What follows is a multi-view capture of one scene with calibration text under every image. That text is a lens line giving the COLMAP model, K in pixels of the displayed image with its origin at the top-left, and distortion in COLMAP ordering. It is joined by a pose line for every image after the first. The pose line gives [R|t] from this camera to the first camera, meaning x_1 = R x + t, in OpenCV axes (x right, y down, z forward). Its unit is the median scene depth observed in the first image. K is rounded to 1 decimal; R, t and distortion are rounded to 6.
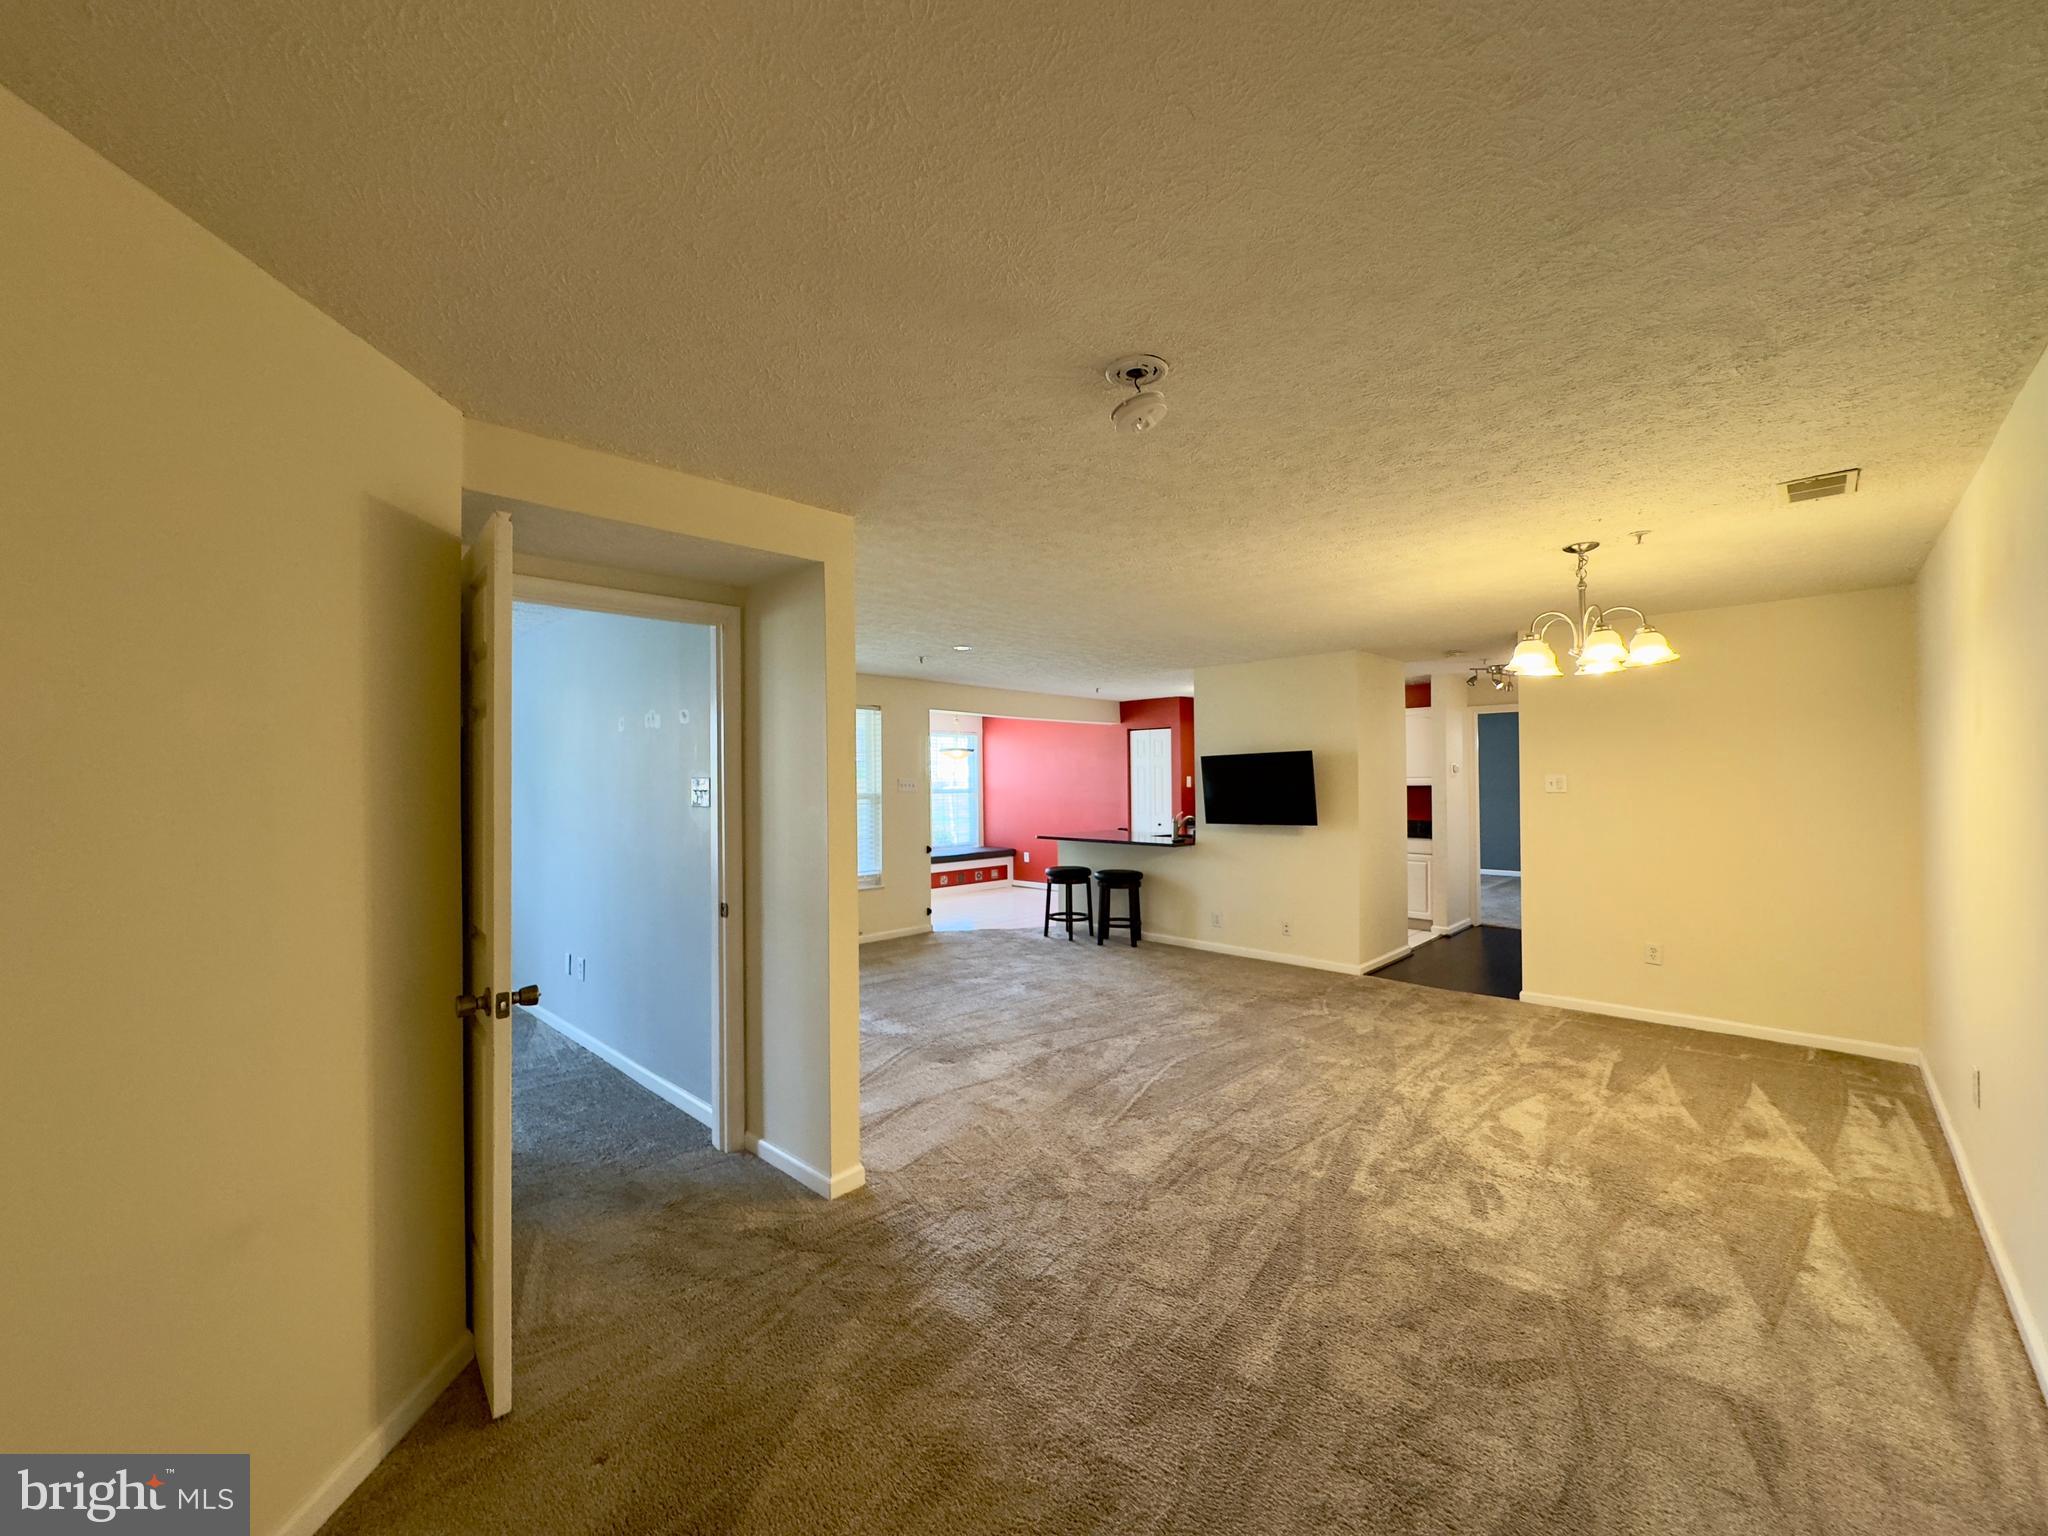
lens RADIAL K [[818.0, 0, 1021.5], [0, 818.0, 768.2], [0, 0, 1]] dist [0.000723, 0.000331]
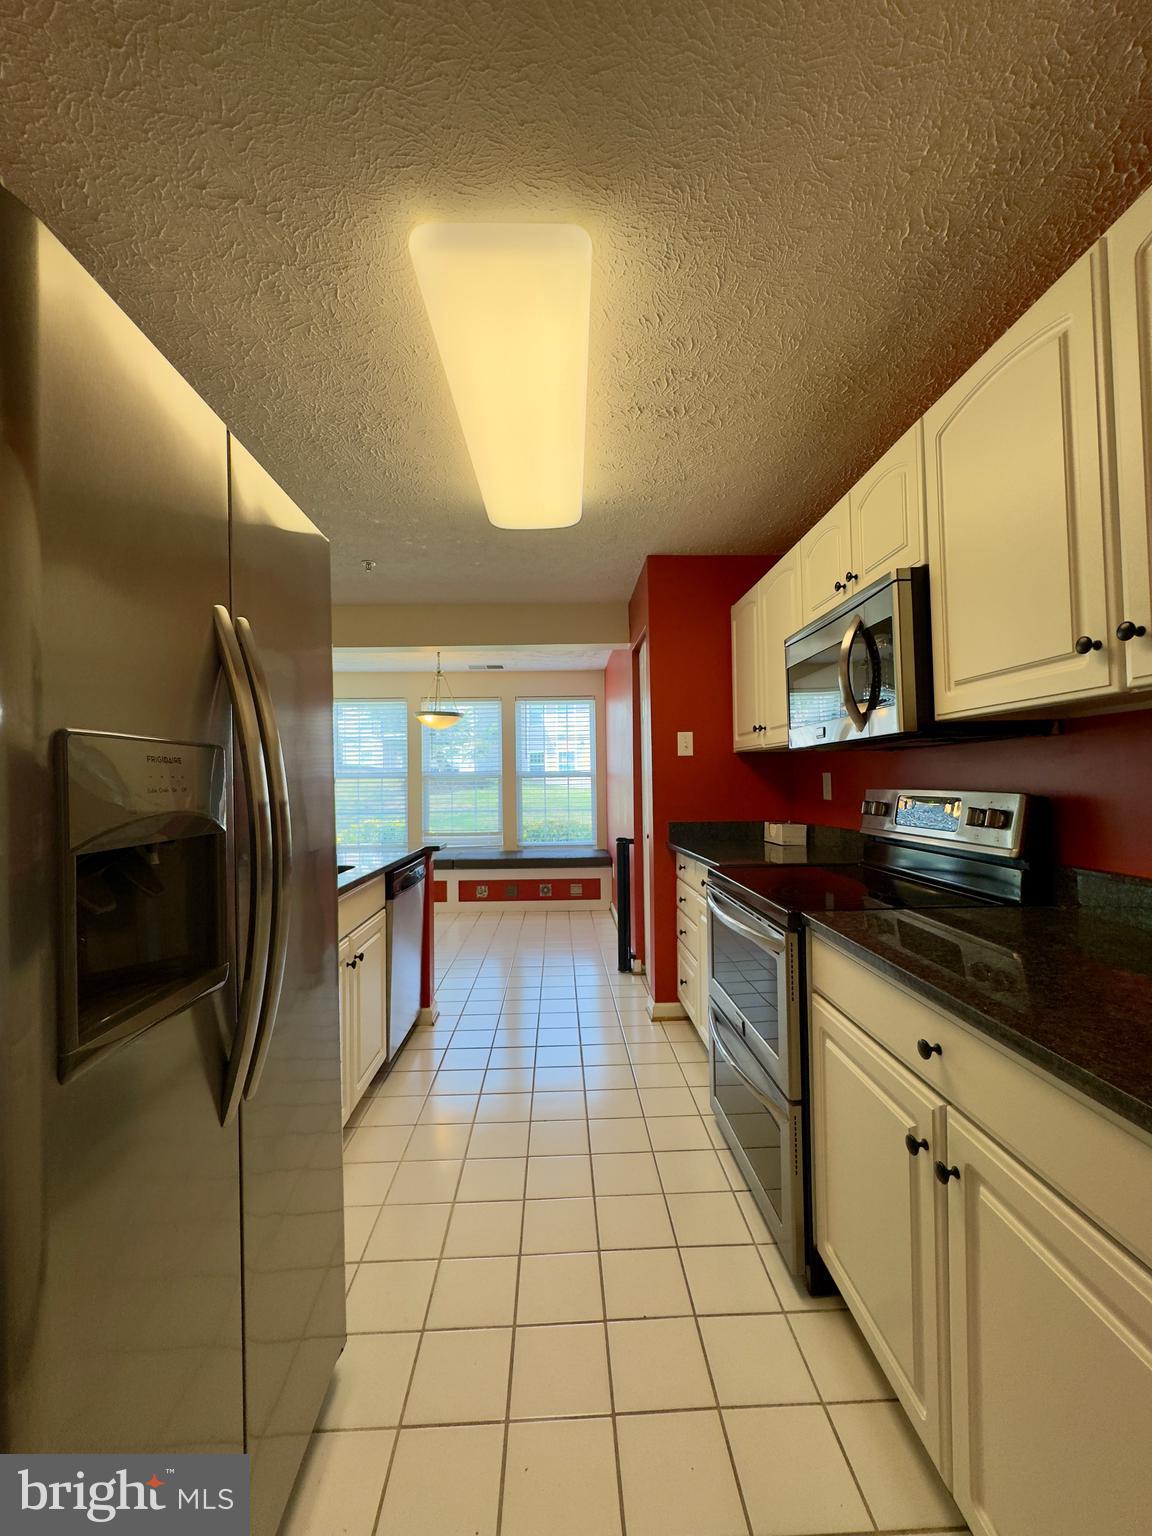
lens RADIAL K [[613.5, 0, 579.1], [0, 613.5, 768.8], [0, 0, 1]] dist [0.000723, 0.000331]
pose [[0.720140, -0.014516, -0.693677, 0.506888], [0.015223, 0.999871, -0.005120, 0.039669], [0.693662, -0.006873, 0.720268, 0.919091]]
